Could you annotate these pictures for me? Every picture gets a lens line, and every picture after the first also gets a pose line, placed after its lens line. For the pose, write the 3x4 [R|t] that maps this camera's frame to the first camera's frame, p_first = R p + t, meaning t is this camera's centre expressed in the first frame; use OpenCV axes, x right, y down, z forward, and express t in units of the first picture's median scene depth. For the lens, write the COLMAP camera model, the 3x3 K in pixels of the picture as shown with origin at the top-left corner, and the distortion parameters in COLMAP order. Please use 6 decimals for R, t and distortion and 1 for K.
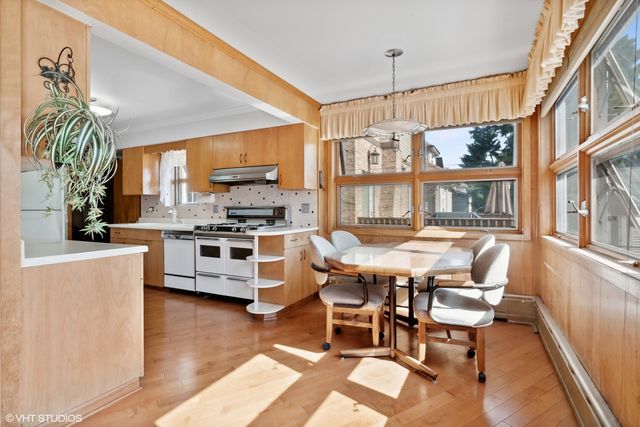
lens RADIAL K [[317.4, 0, 322.0], [0, 317.4, 212.5], [0, 0, 1]] dist [-0.001926, -0.000188]
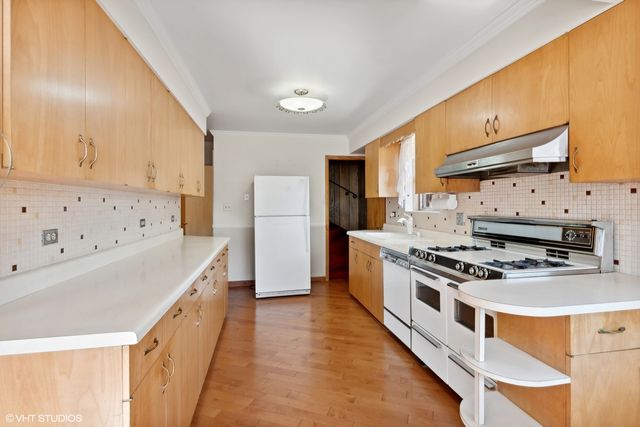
lens RADIAL K [[317.4, 0, 317.7], [0, 317.4, 205.8], [0, 0, 1]] dist [-0.001926, -0.000188]
pose [[0.605474, -0.001886, -0.795863, -0.006646], [-0.000492, 0.999996, -0.002744, -0.038941], [0.795865, 0.002053, 0.605470, 0.448129]]
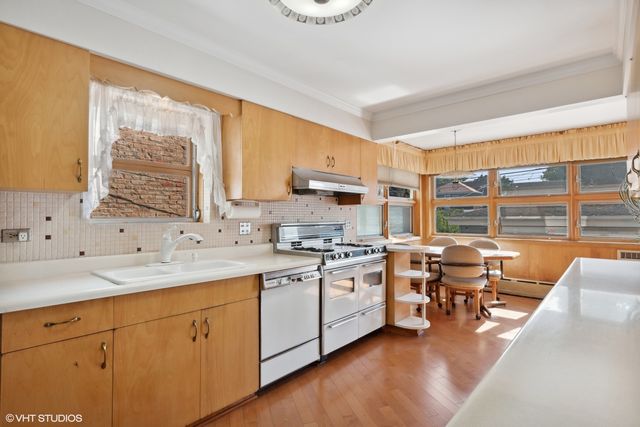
lens RADIAL K [[317.4, 0, 320.5], [0, 317.4, 212.3], [0, 0, 1]] dist [-0.001926, -0.000188]
pose [[0.264074, 0.015609, 0.964376, -0.983801], [0.010336, 0.999766, -0.019012, -0.031519], [-0.964447, 0.014988, 0.263851, 0.796477]]
